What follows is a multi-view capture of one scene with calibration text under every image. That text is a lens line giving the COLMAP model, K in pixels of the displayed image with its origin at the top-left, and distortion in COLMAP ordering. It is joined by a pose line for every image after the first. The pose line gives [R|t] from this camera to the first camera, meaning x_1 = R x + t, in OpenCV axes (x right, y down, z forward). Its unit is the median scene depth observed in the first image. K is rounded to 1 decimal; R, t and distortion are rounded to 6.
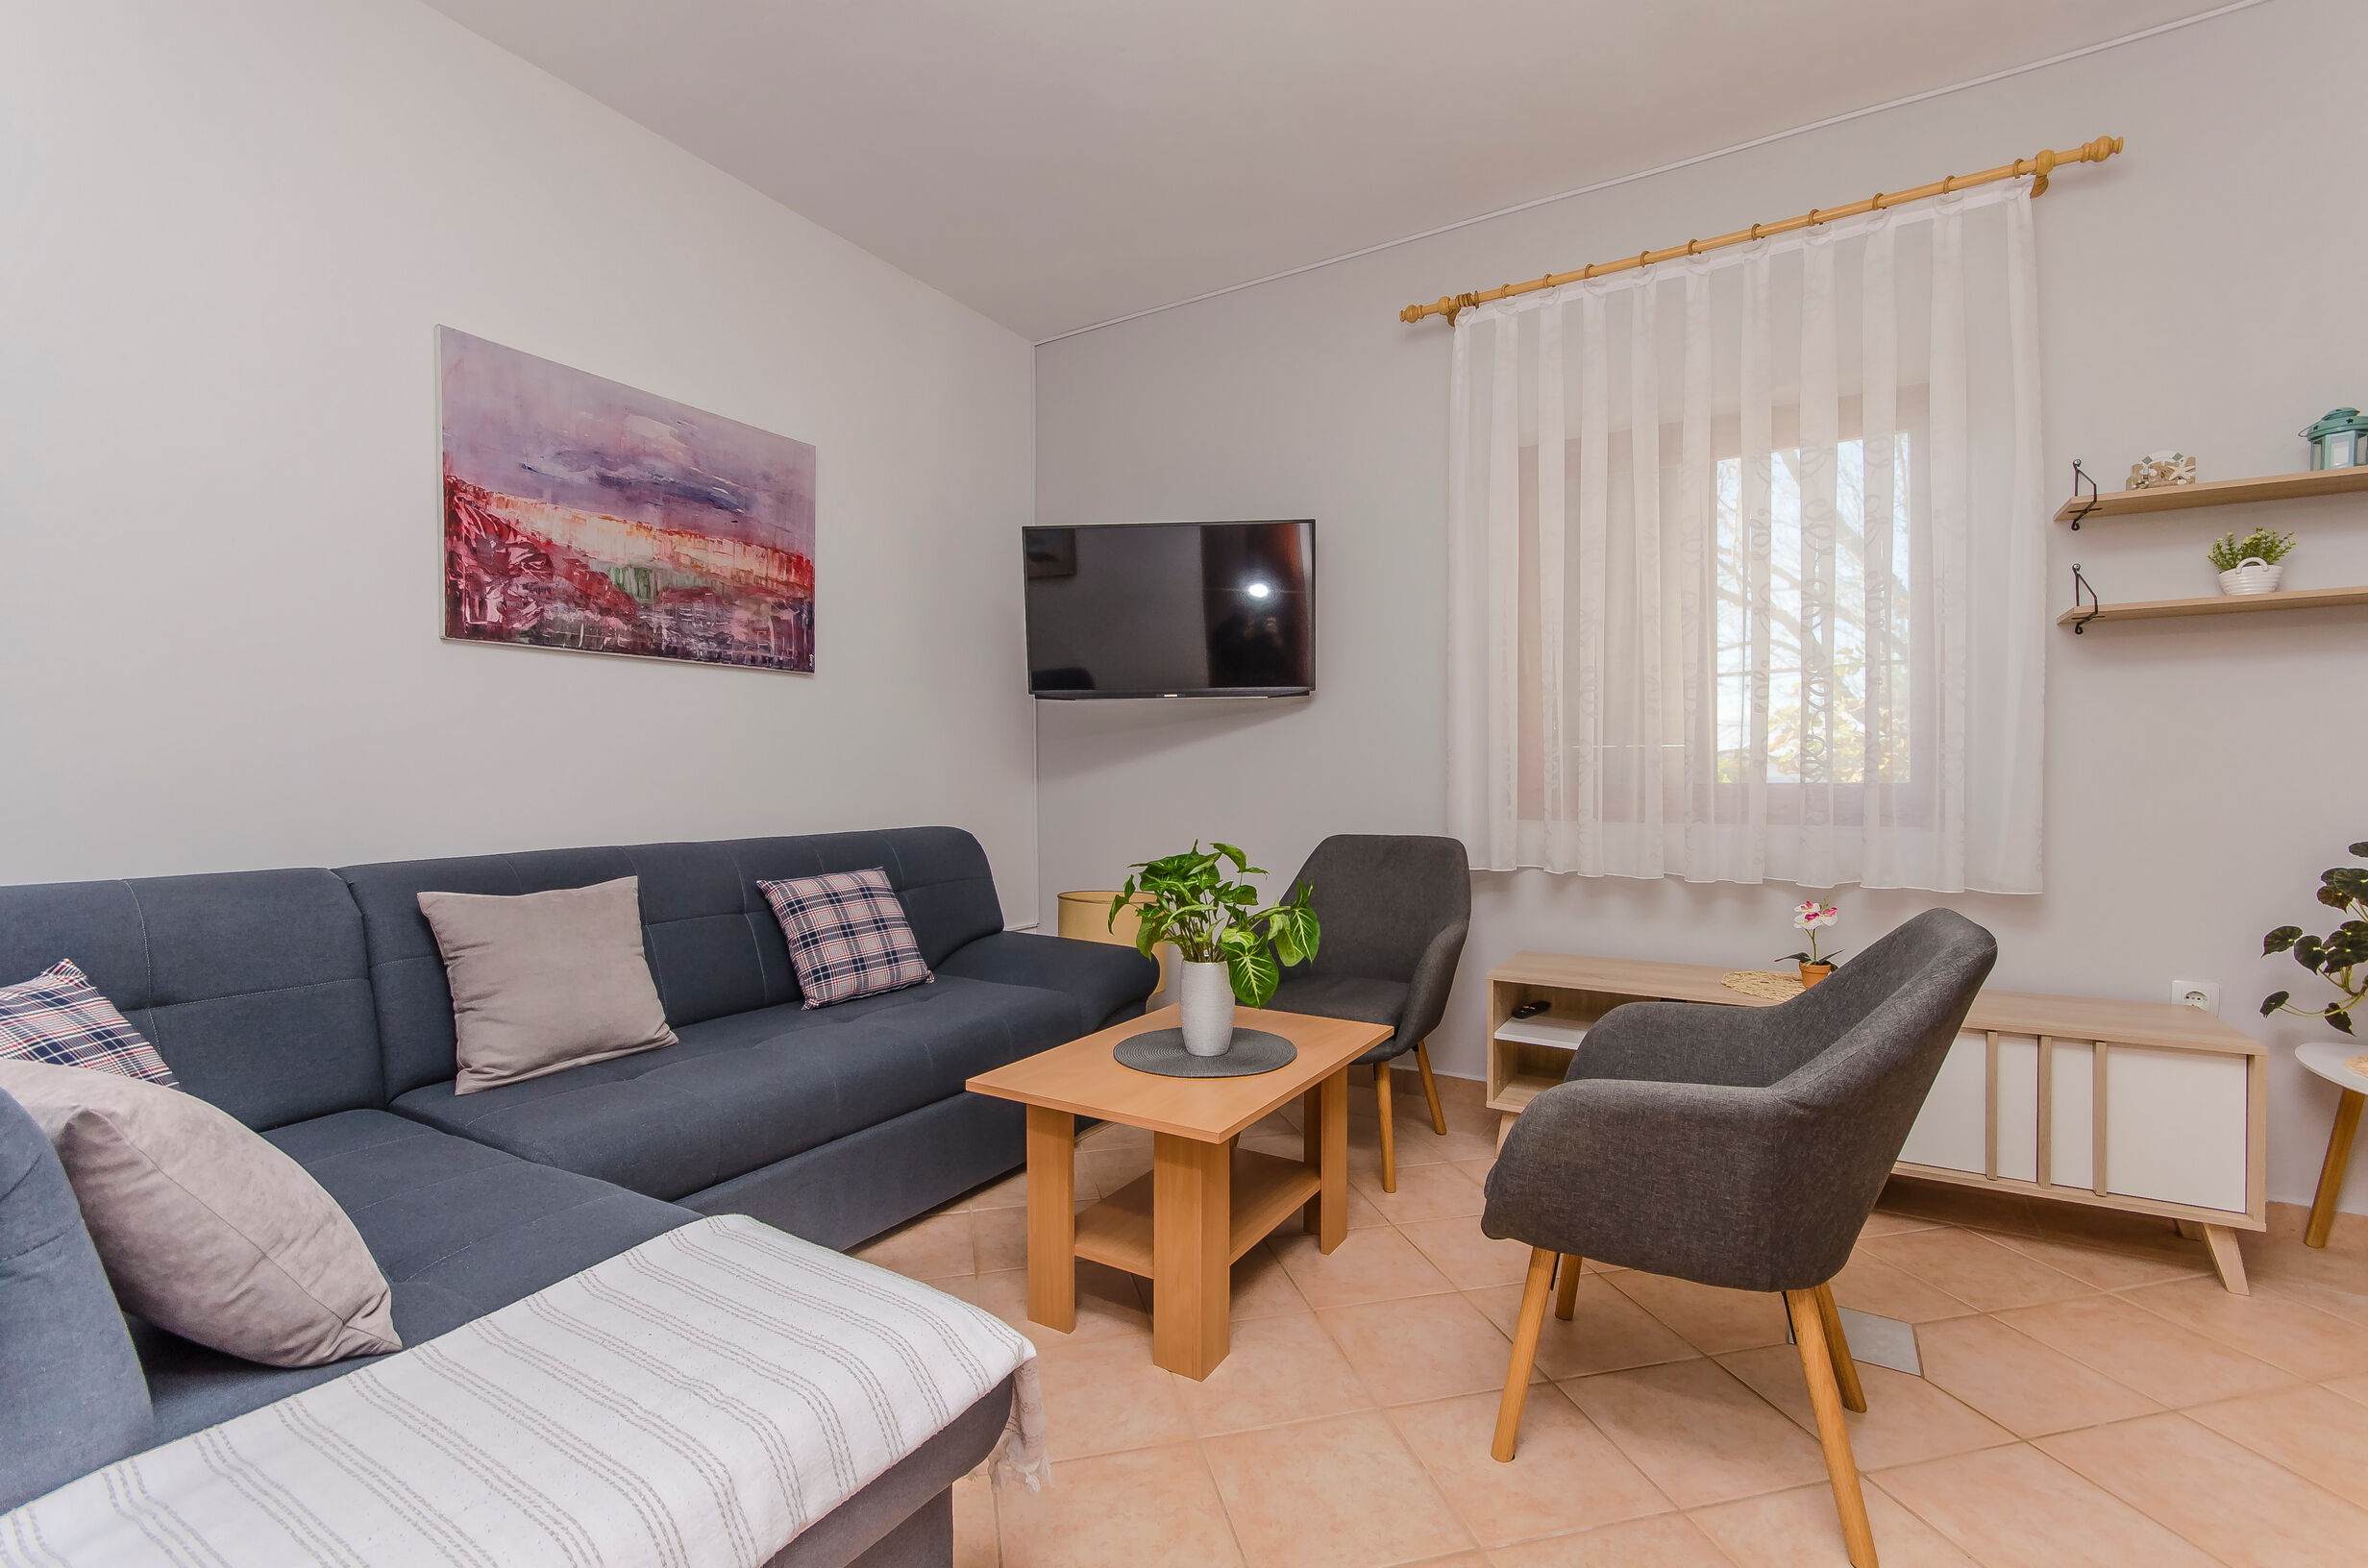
lens RADIAL K [[1027.7, 0, 1189.3], [0, 1027.7, 778.4], [0, 0, 1]] dist [0.010491, 0.000300]
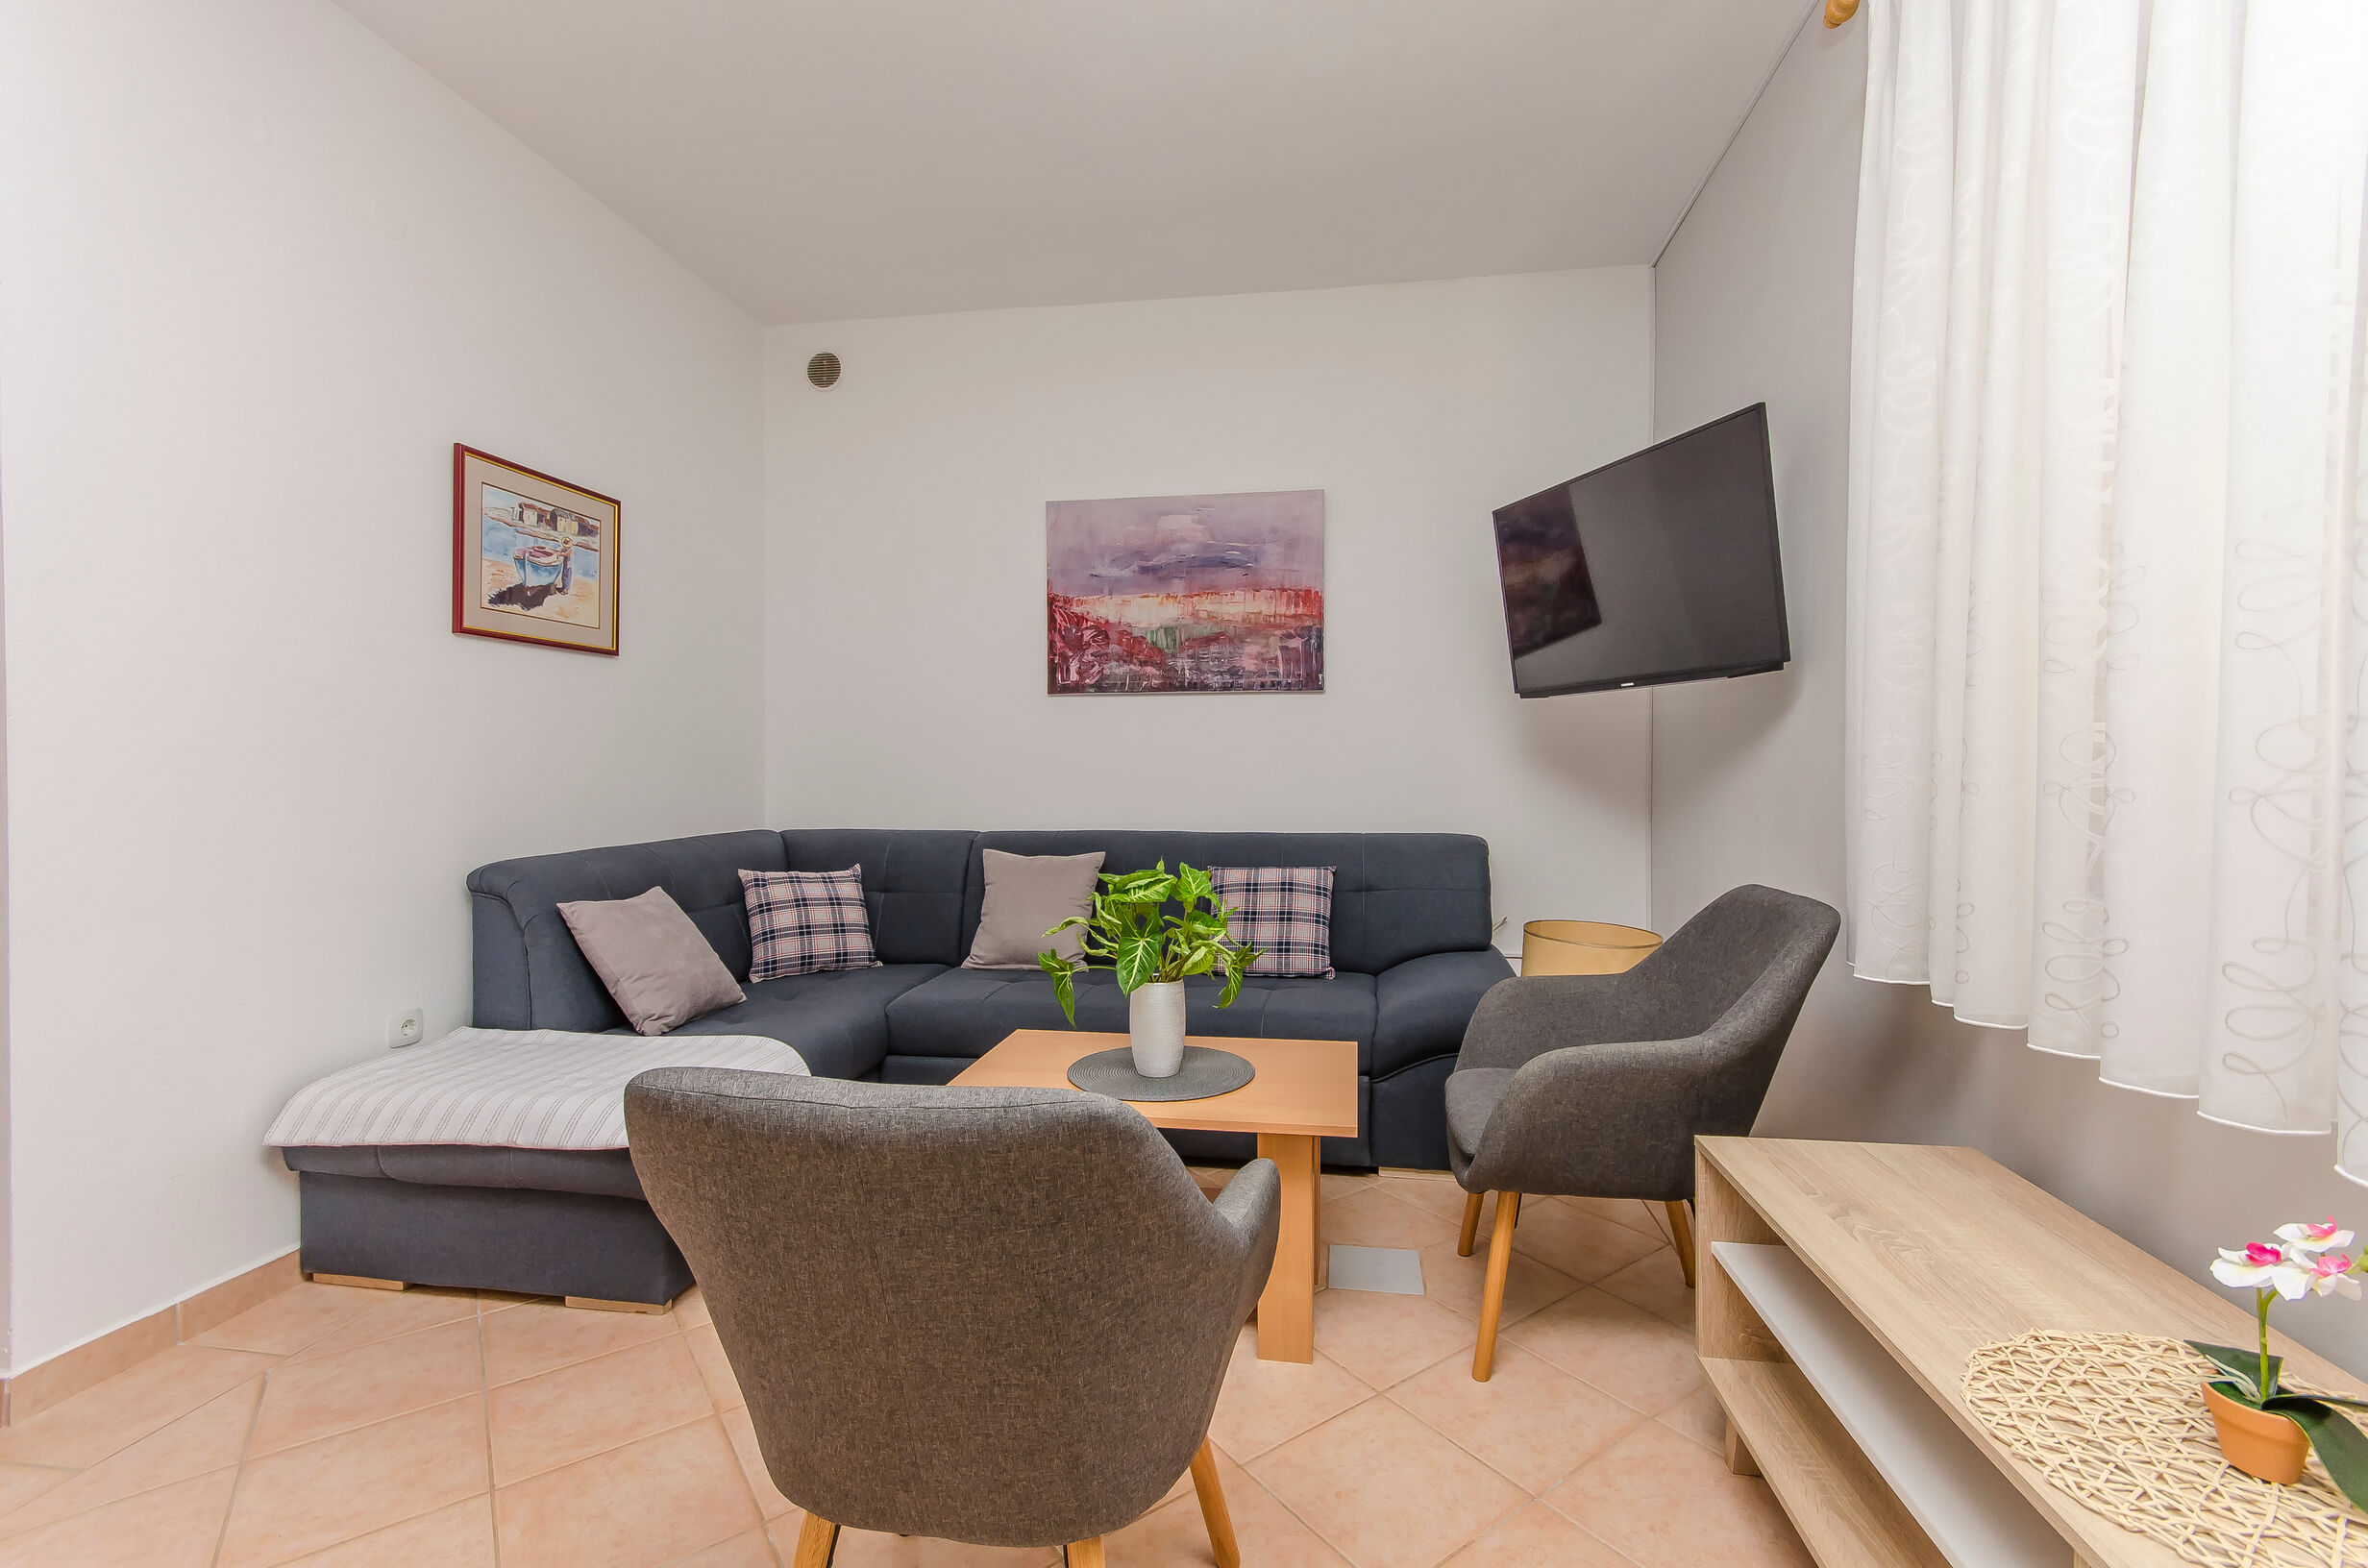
lens RADIAL K [[1027.7, 0, 1196.4], [0, 1027.7, 777.5], [0, 0, 1]] dist [0.010491, 0.000300]
pose [[0.385157, 0.009230, -0.922805, 0.729573], [-0.004920, 0.999956, 0.007949, -0.017317], [0.922838, 0.001479, 0.385185, 0.510930]]
